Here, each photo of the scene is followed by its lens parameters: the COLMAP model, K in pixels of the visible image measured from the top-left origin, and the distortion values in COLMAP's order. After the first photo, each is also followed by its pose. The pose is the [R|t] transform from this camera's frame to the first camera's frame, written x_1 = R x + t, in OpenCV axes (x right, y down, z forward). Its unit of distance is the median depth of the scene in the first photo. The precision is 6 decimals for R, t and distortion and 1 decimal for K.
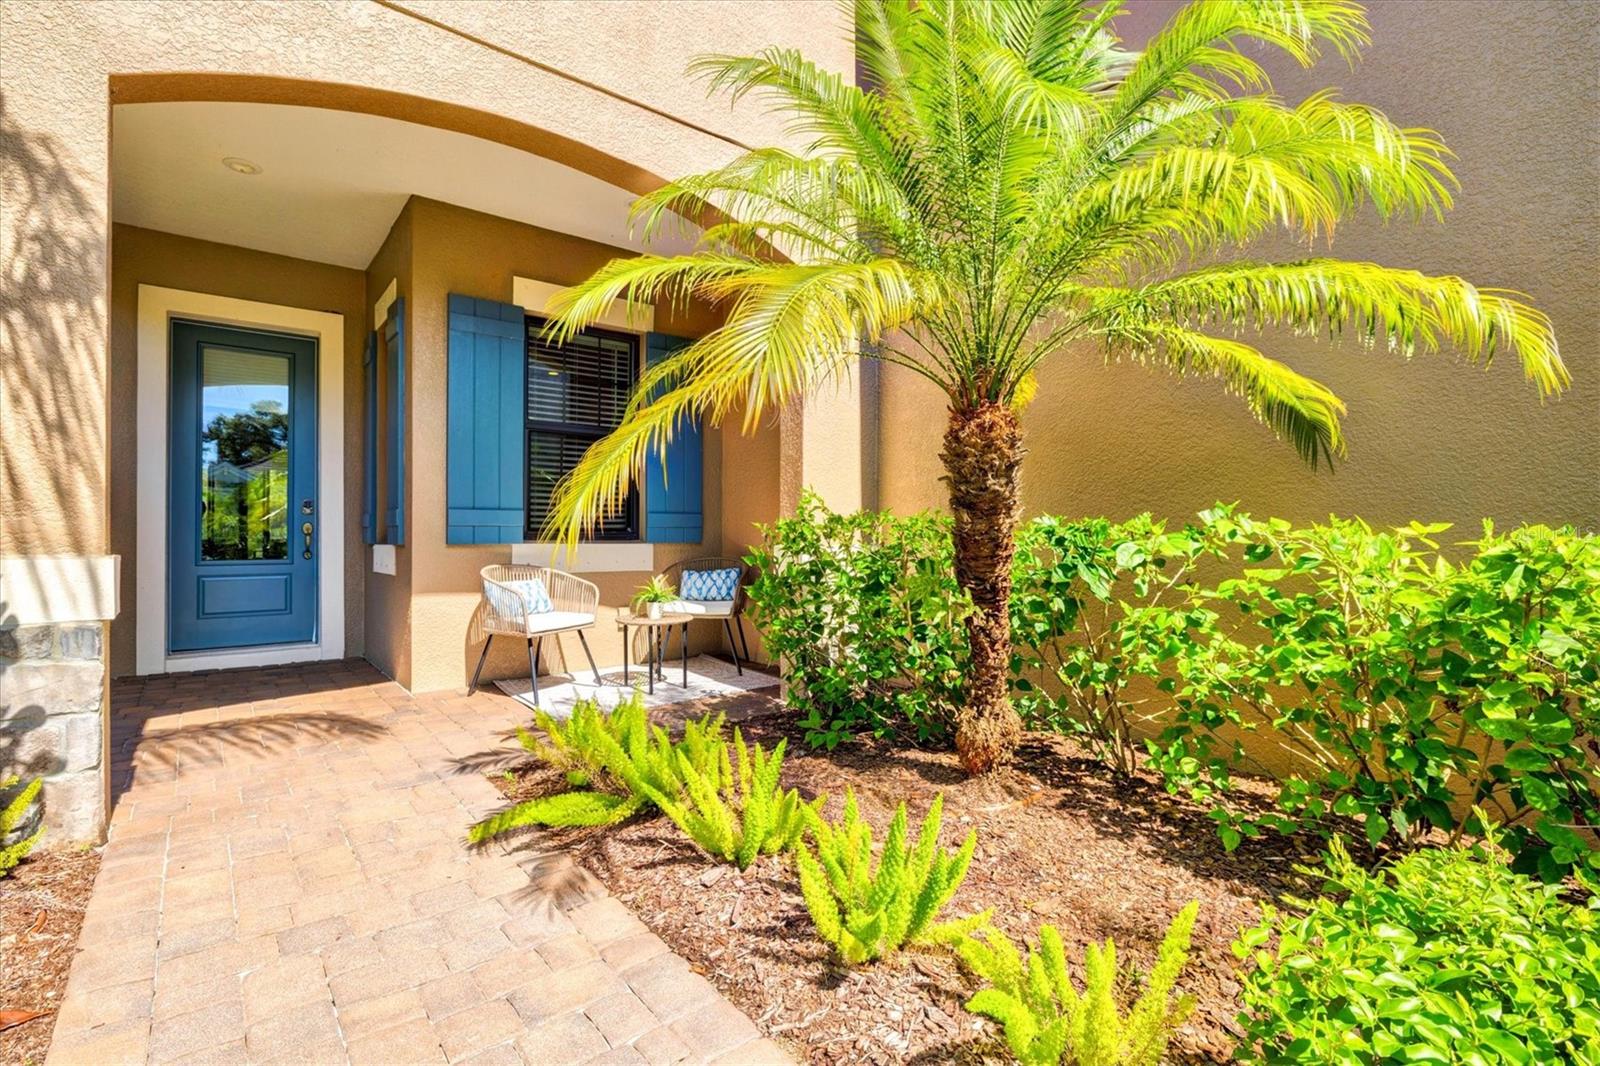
lens RADIAL K [[812.9, 0, 846.5], [0, 812.9, 525.1], [0, 0, 1]] dist [-0.011514, 0.005032]
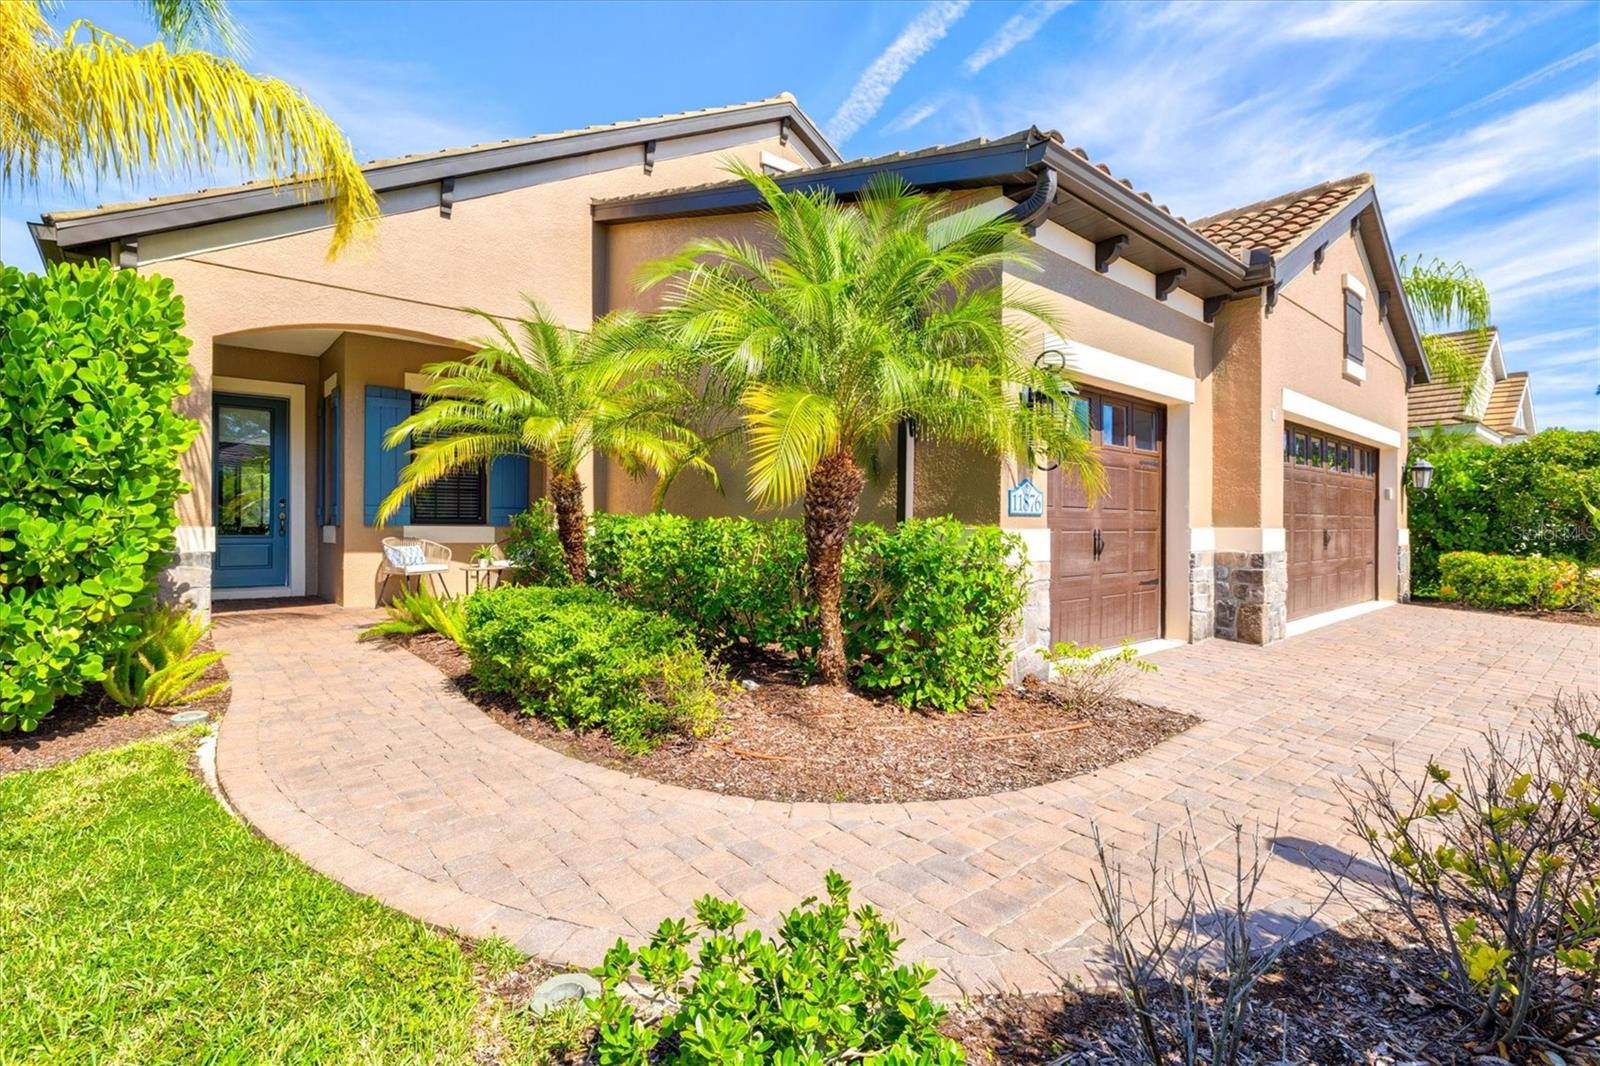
lens RADIAL K [[812.9, 0, 865.4], [0, 812.9, 524.5], [0, 0, 1]] dist [-0.011514, 0.005032]
pose [[0.998697, 0.007638, 0.050454, 0.517582], [-0.008193, 0.999908, 0.010800, -0.007778], [-0.050367, -0.011200, 0.998668, -0.836872]]
